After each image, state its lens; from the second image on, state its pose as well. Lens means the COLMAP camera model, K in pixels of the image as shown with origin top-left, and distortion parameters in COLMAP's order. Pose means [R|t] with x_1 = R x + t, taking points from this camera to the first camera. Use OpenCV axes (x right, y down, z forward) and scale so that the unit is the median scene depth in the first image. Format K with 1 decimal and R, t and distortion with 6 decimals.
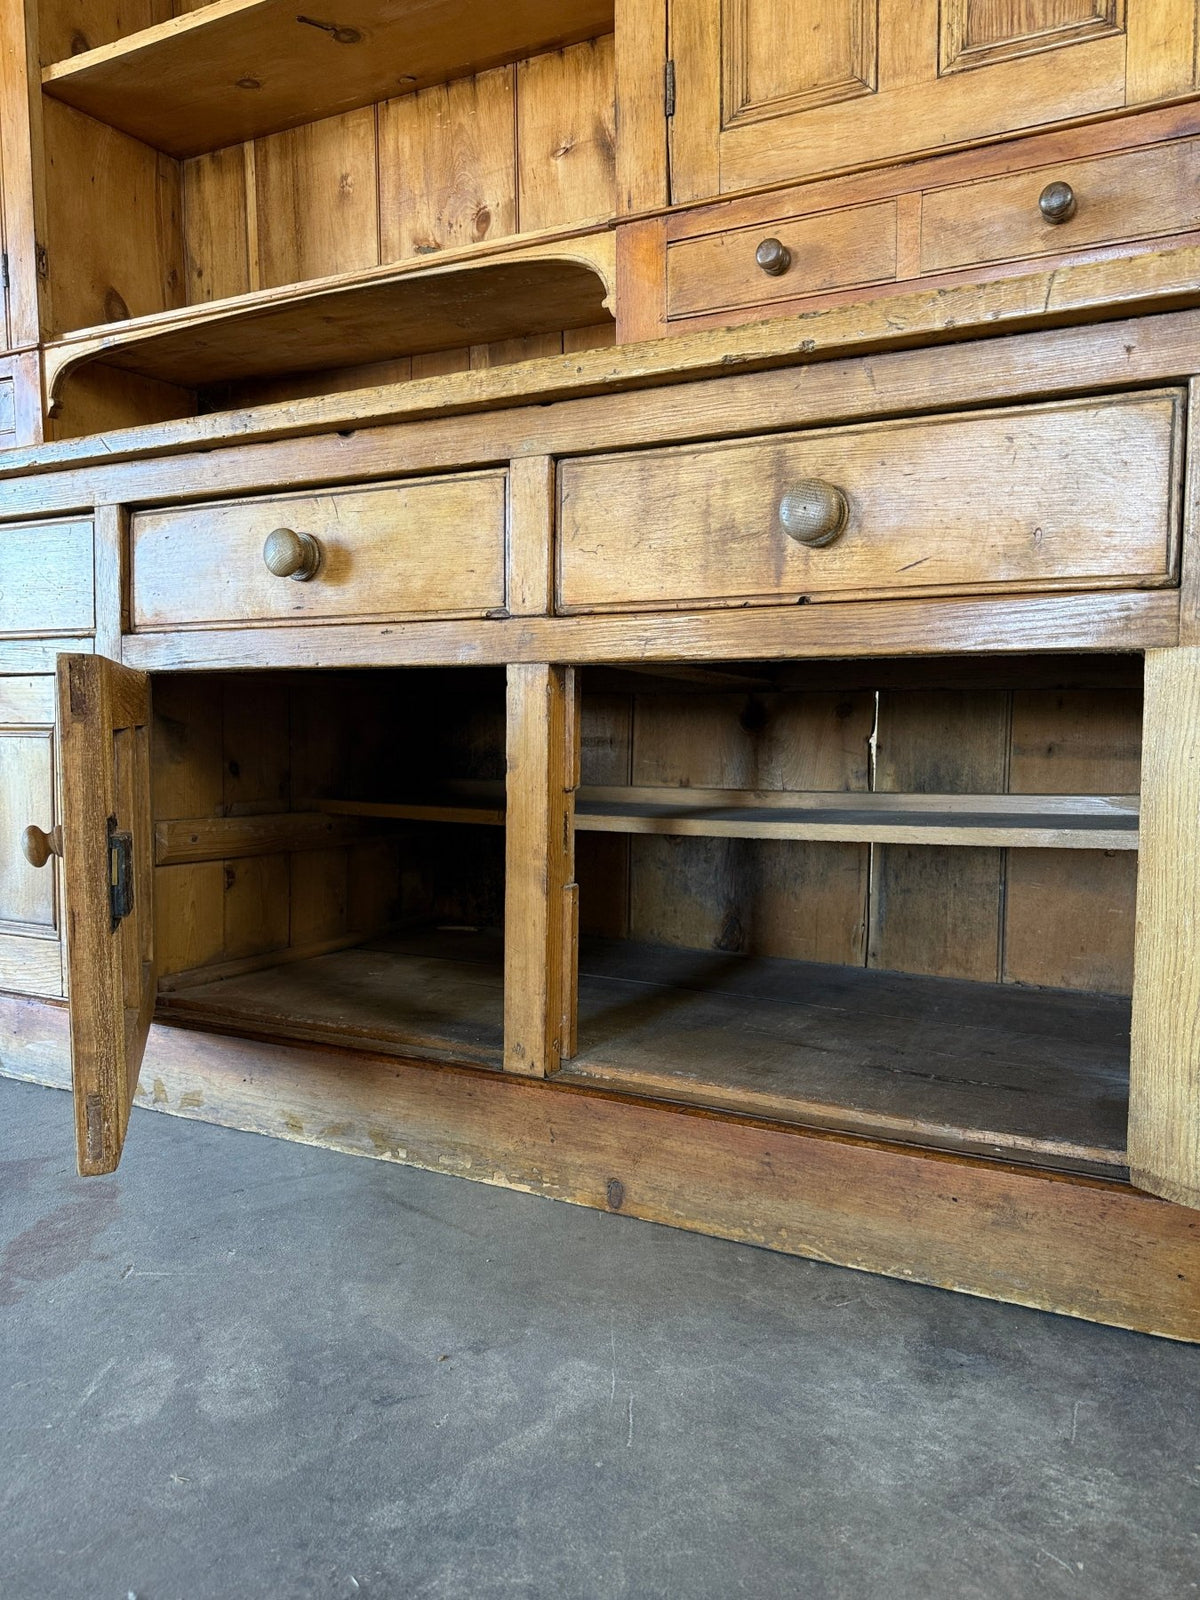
lens RADIAL K [[1132.2, 0, 601.2], [0, 1132.2, 799.3], [0, 0, 1]] dist [0.017440, -0.020663]
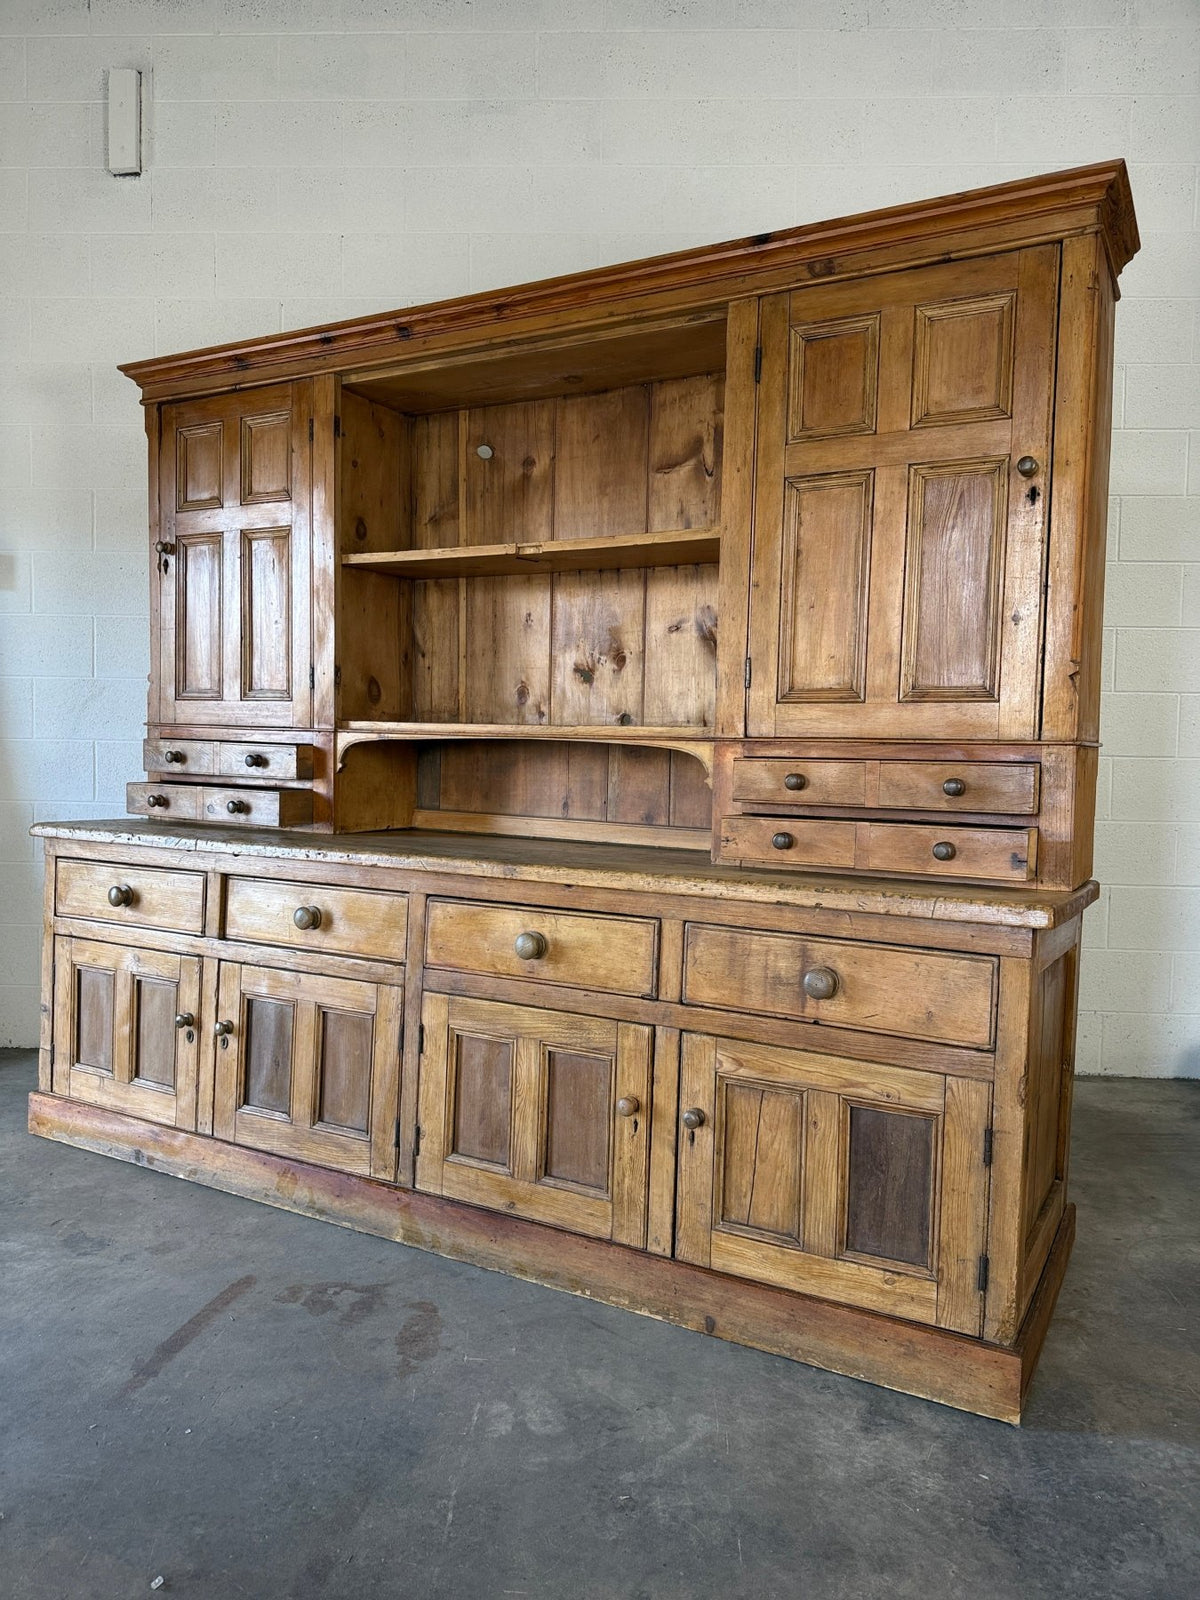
lens RADIAL K [[1123.7, 0, 600.0], [0, 1123.7, 800.0], [0, 0, 1]] dist [0.059737, -0.082677]
pose [[0.999105, 0.029857, -0.029957, -0.153641], [-0.030966, 0.998825, -0.037275, -0.488102], [0.028809, 0.038169, 0.998856, -1.005563]]
